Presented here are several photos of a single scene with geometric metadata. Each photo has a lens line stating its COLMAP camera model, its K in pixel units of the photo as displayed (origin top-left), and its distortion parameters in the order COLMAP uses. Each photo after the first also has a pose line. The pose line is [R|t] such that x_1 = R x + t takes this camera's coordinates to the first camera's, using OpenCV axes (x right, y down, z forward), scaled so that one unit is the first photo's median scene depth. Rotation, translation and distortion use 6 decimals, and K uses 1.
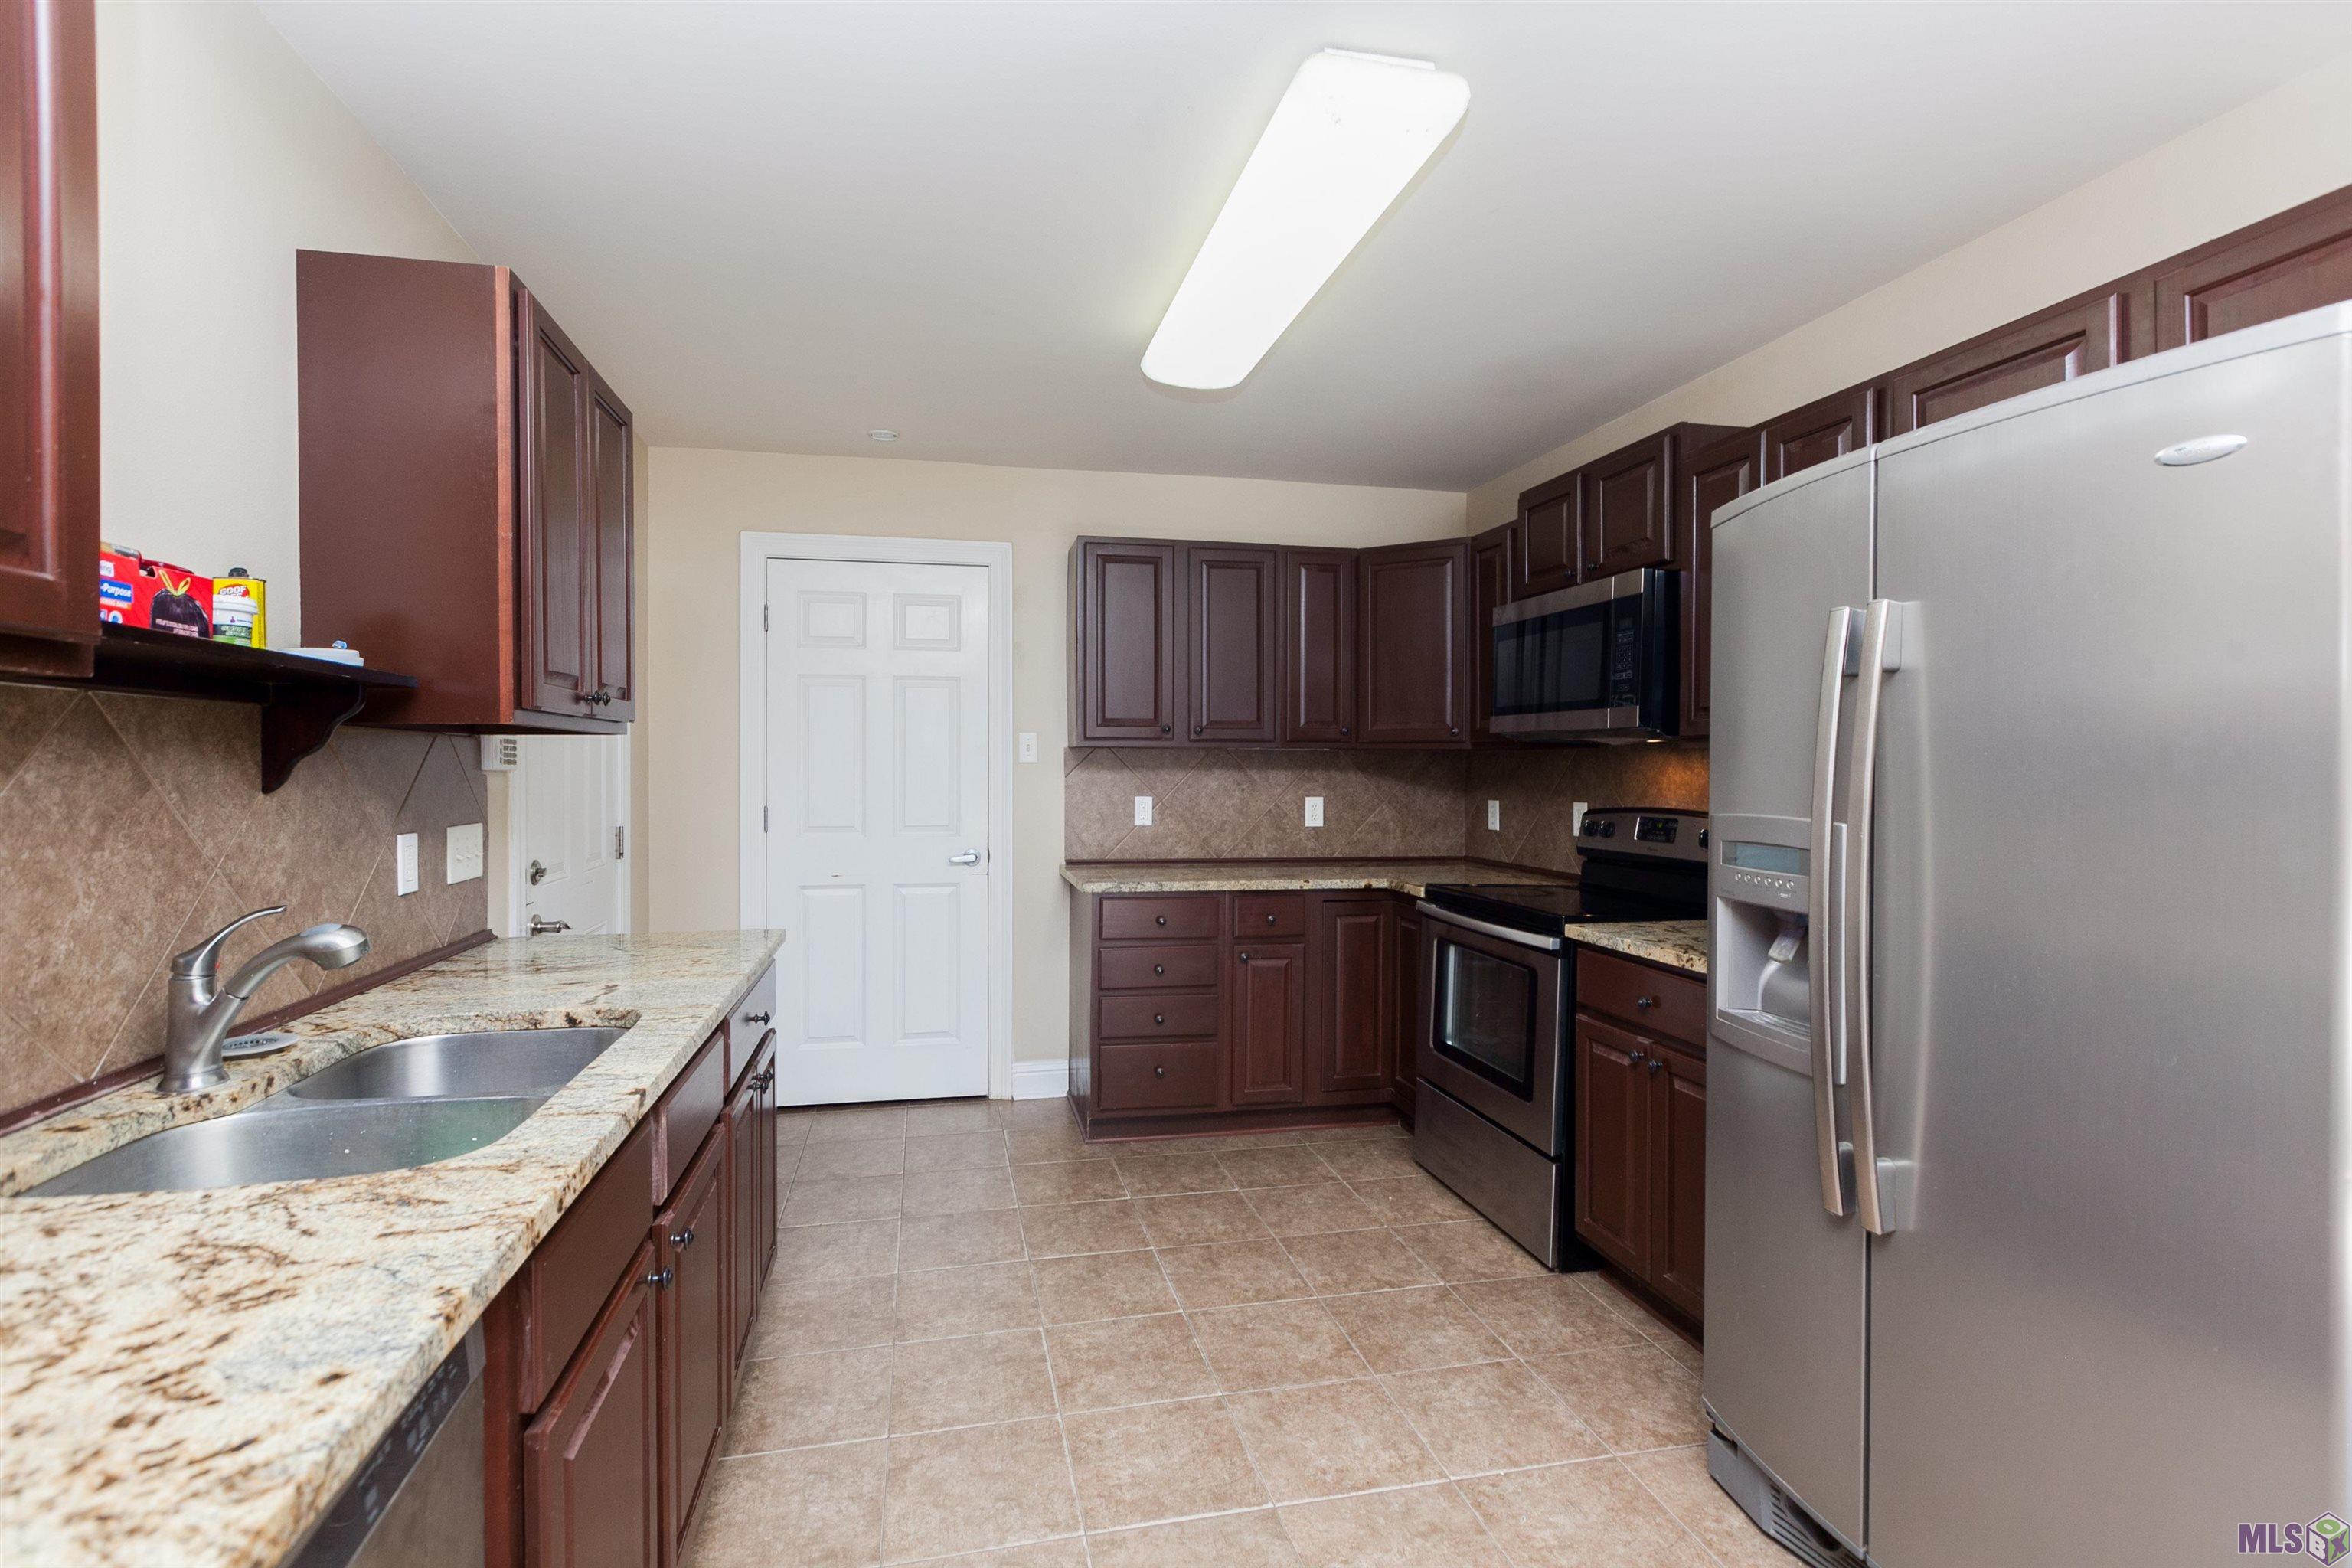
lens RADIAL K [[1090.6, 0, 1111.5], [0, 1090.6, 781.3], [0, 0, 1]] dist [0.002133, 0.000241]
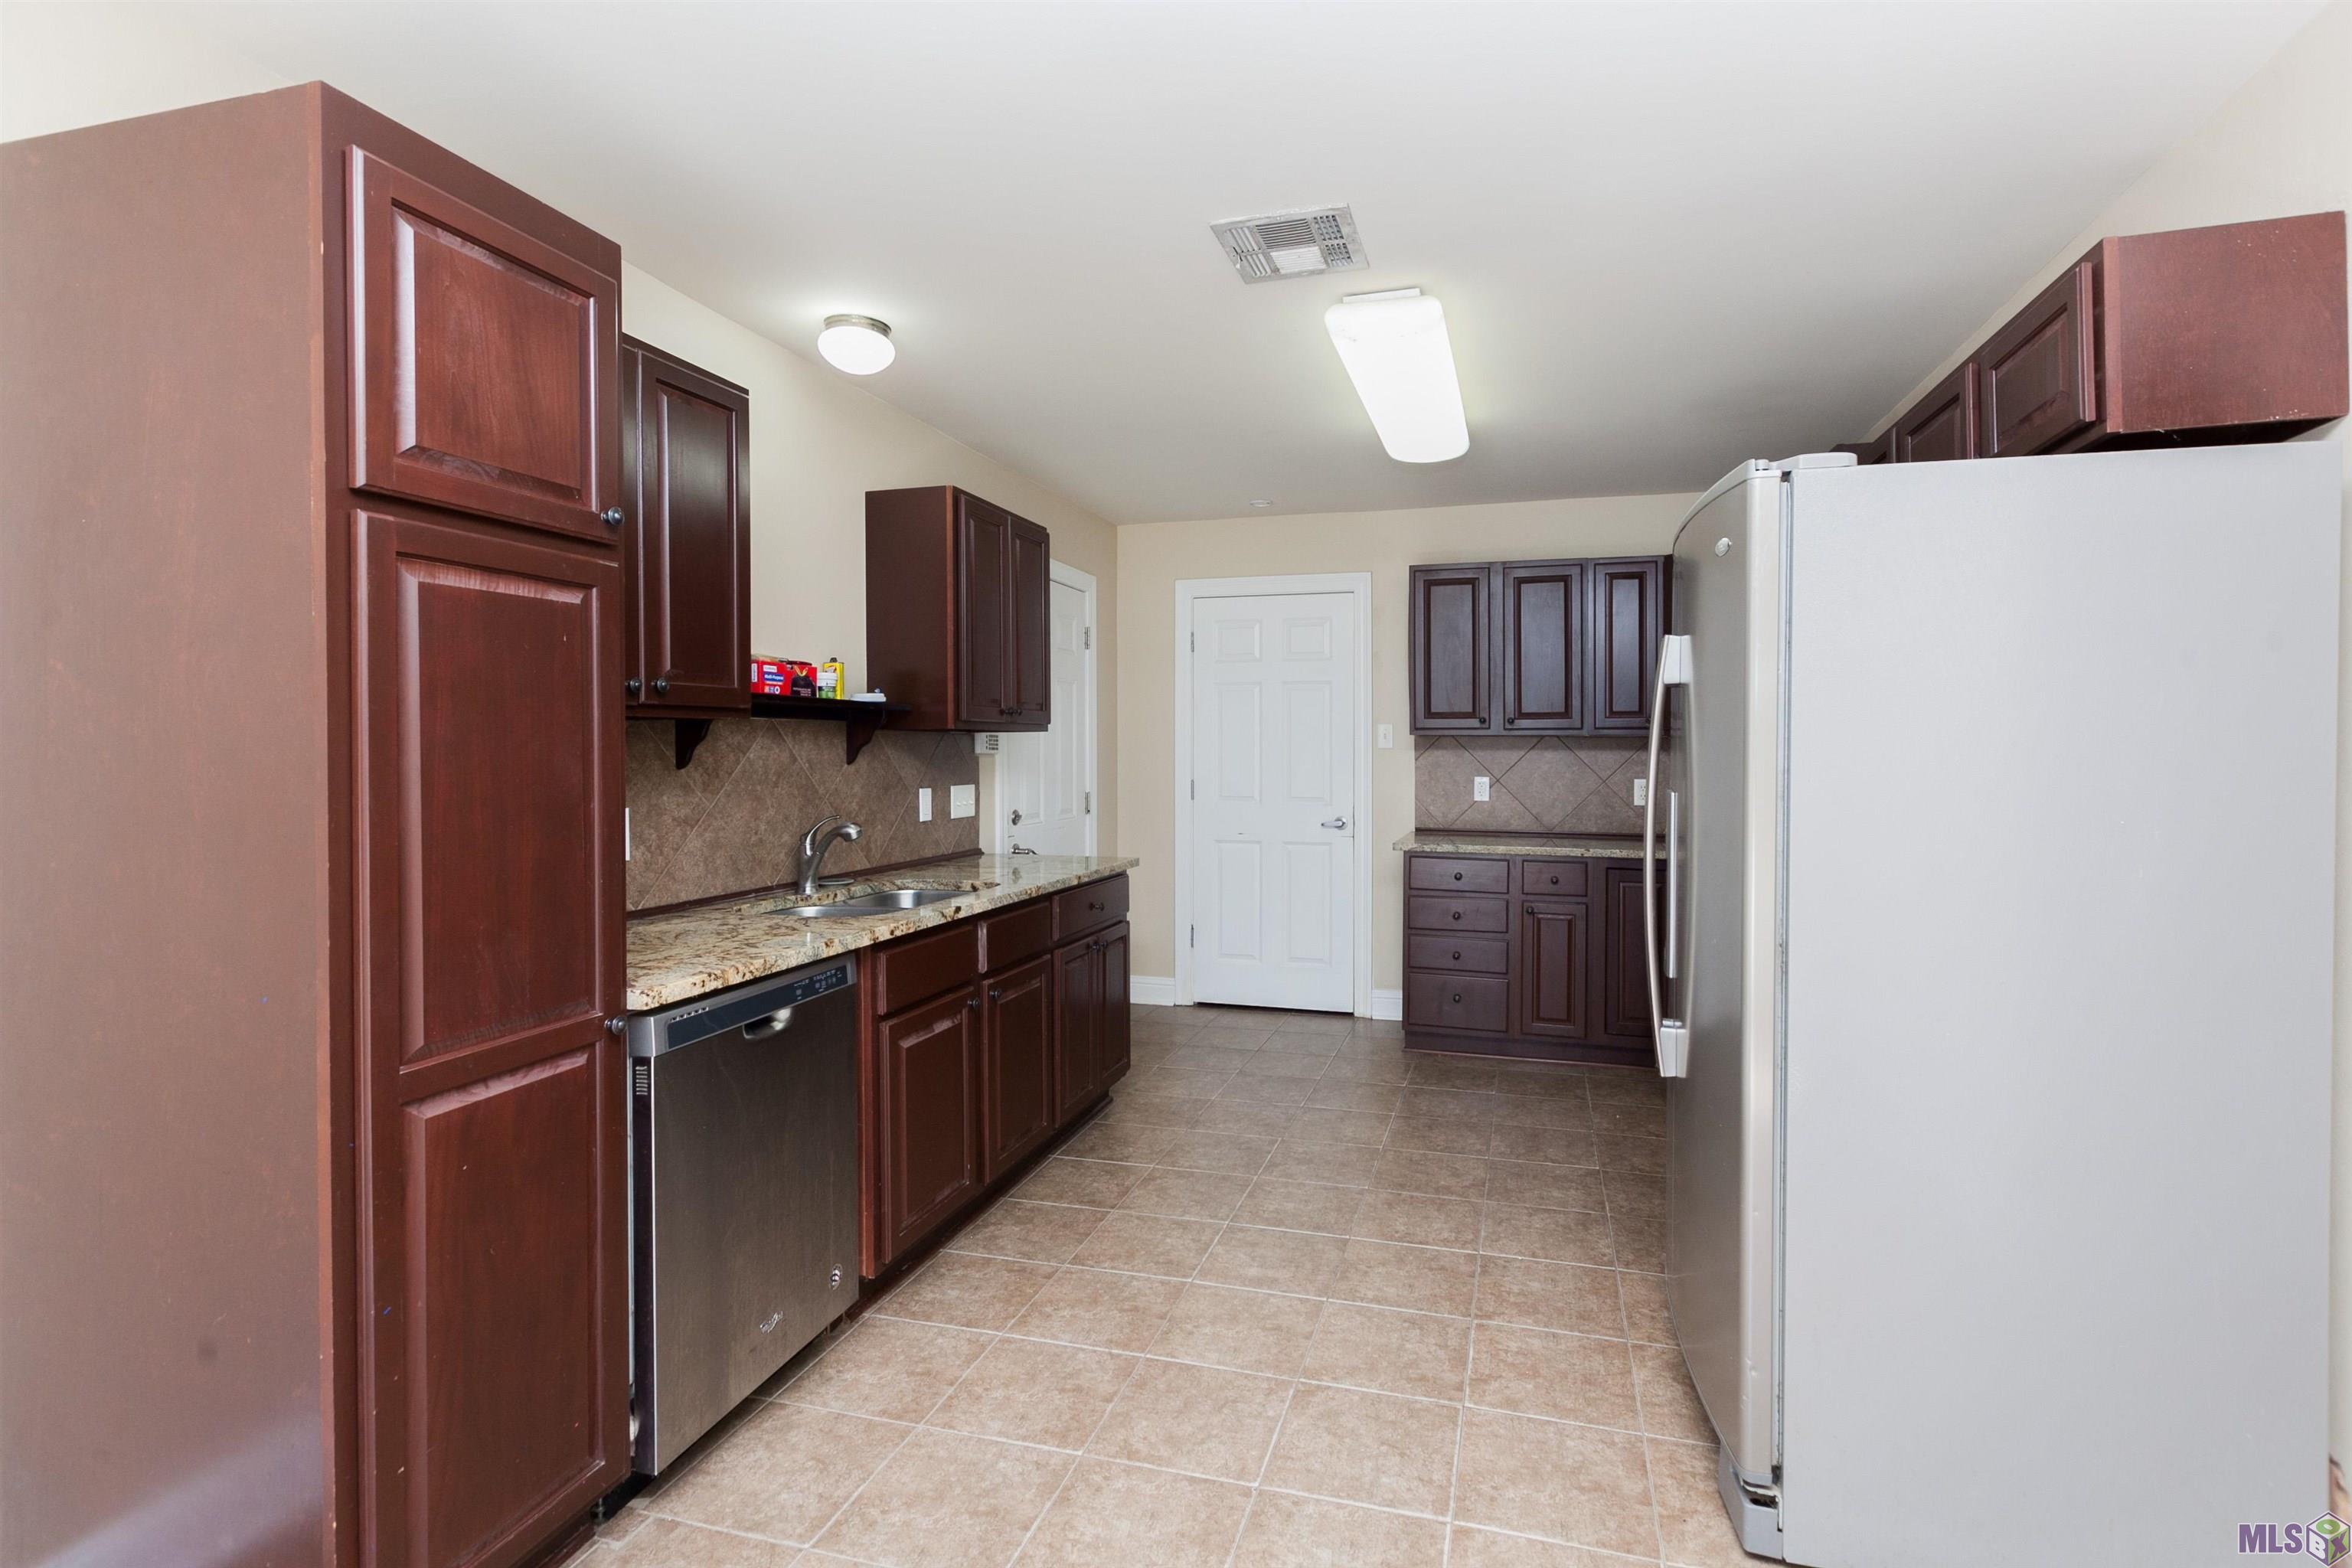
lens RADIAL K [[1090.1, 0, 1156.5], [0, 1090.1, 776.0], [0, 0, 1]] dist [0.001032, 0.000010]
pose [[0.876148, 0.011267, -0.481910, 0.386714], [-0.006590, 0.999913, 0.011397, 0.002980], [0.481996, -0.006810, 0.876147, -0.276406]]
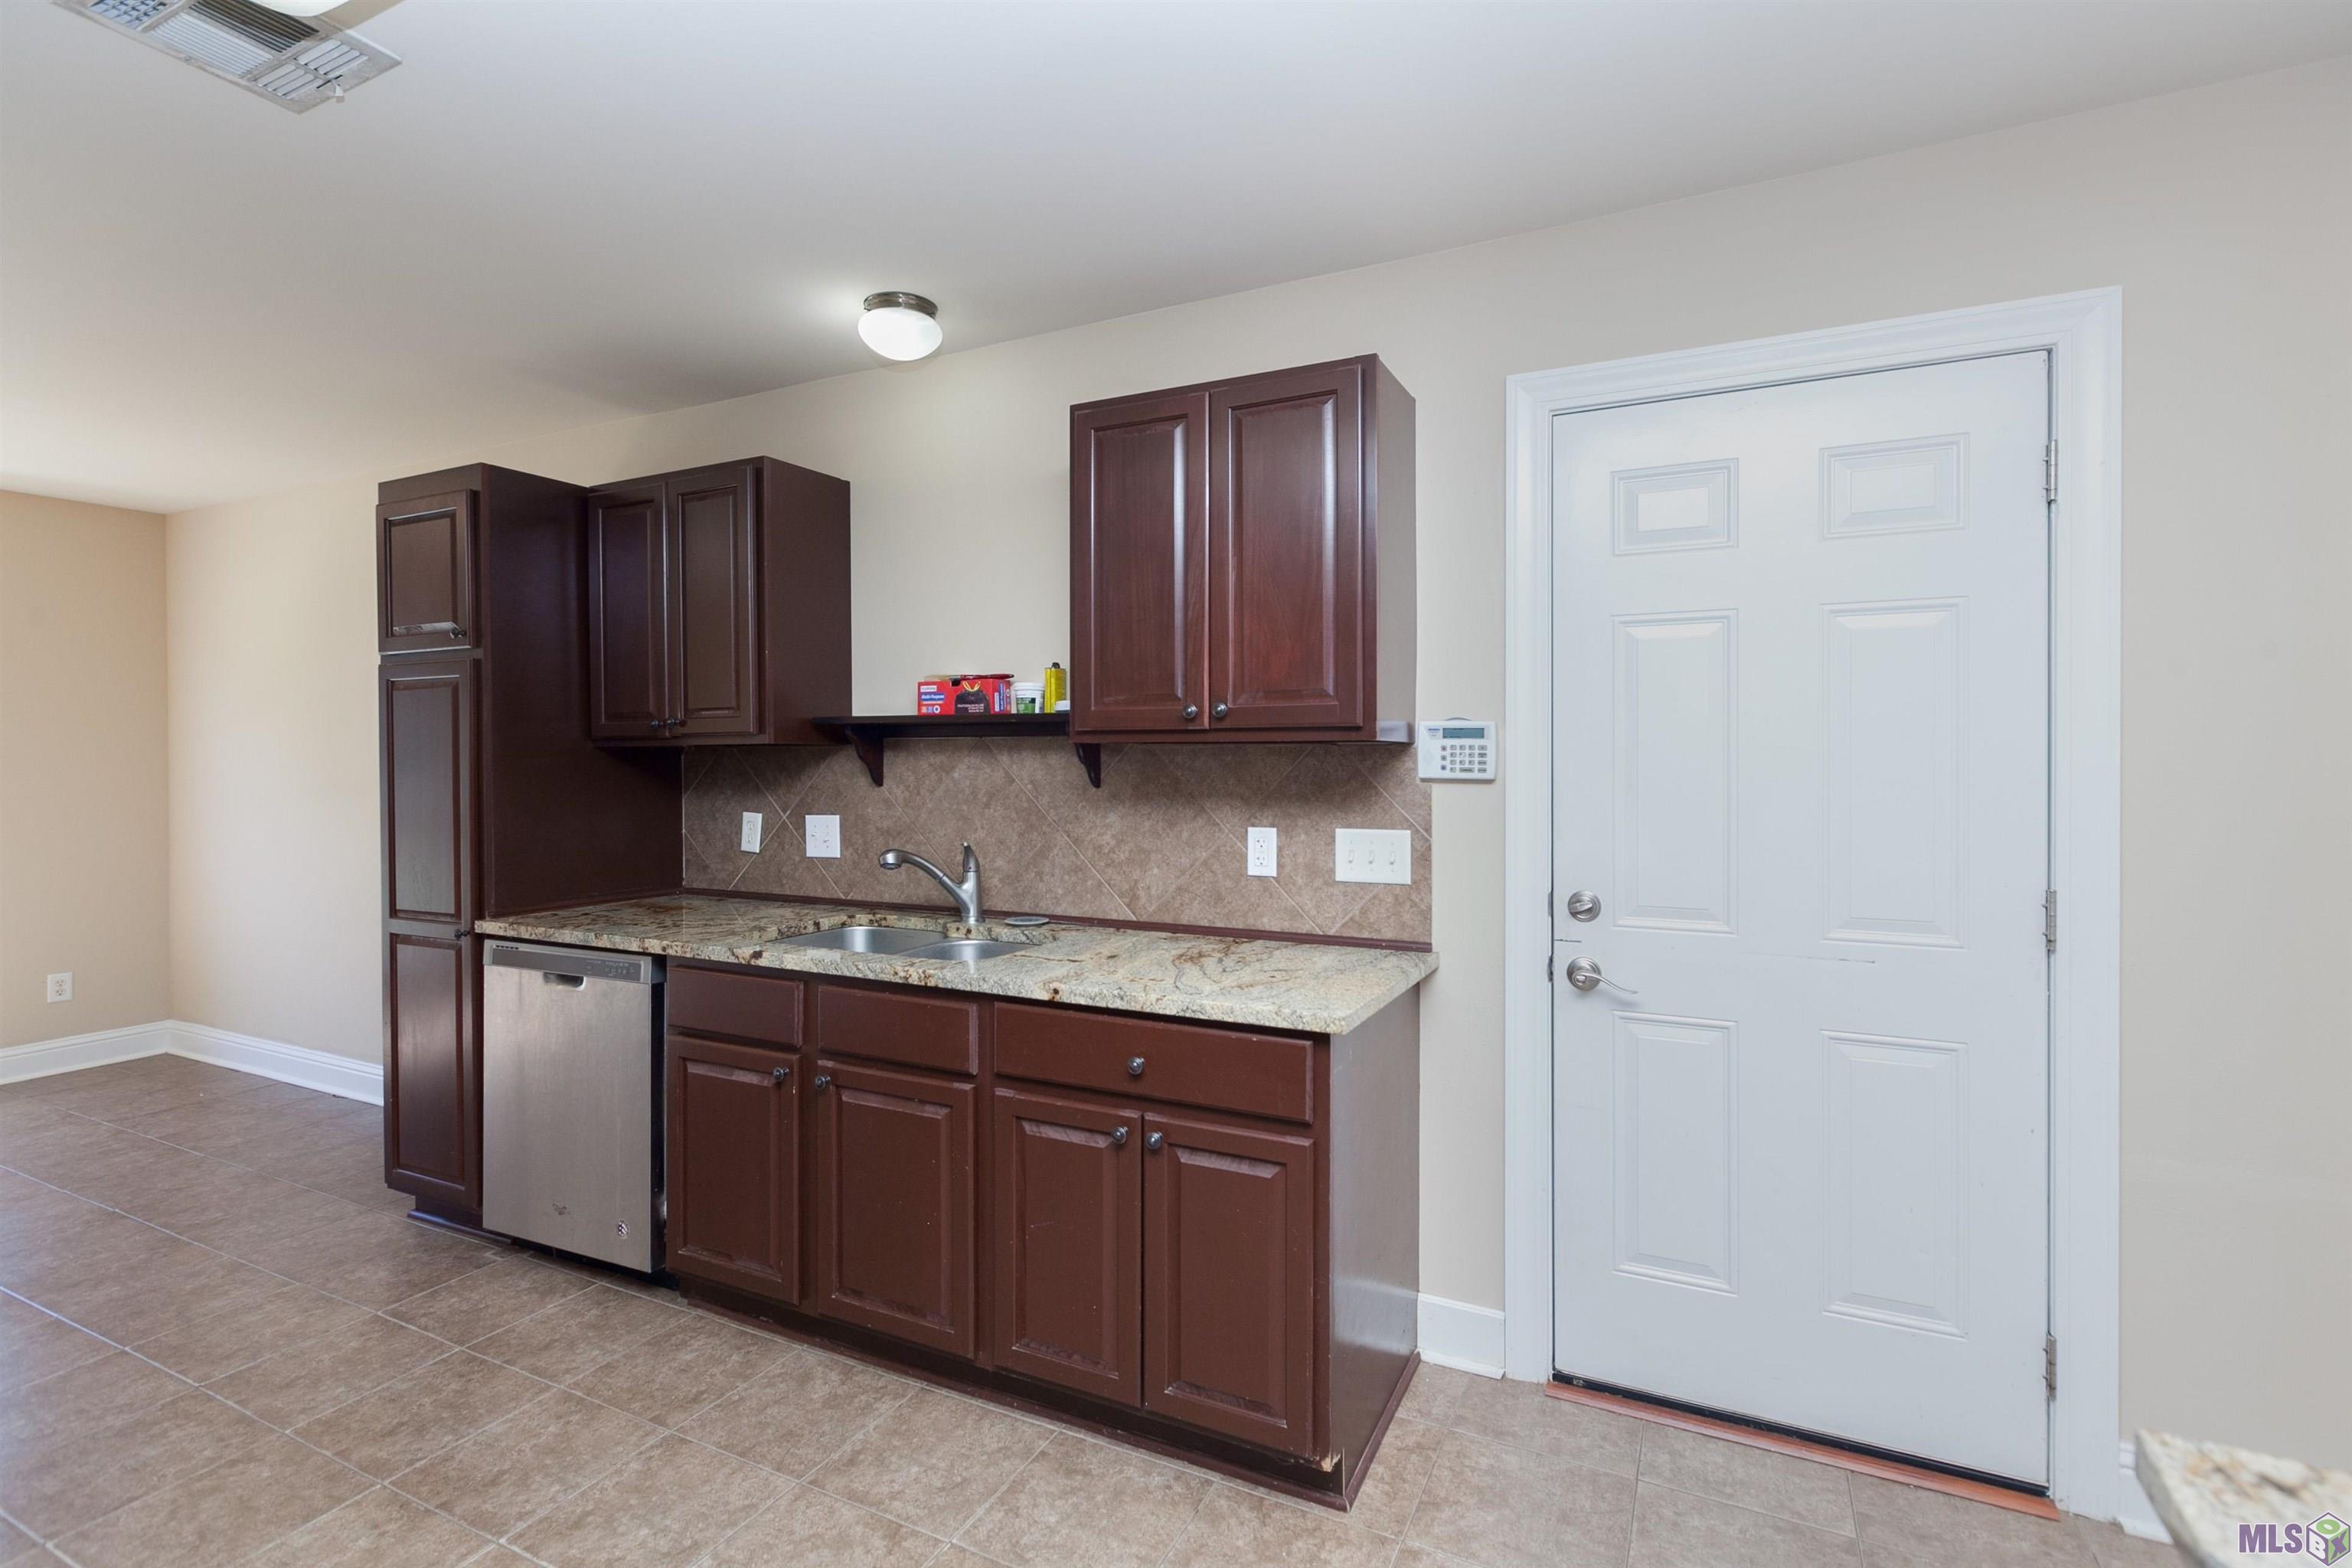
lens RADIAL K [[1027.5, 0, 1179.0], [0, 1027.5, 774.0], [0, 0, 1]] dist [0.001741, -0.000226]
pose [[-0.576861, -0.000513, -0.816842, 0.244425], [-0.016674, 0.999799, 0.011147, -0.016357], [0.816672, 0.020050, -0.576753, 1.089045]]
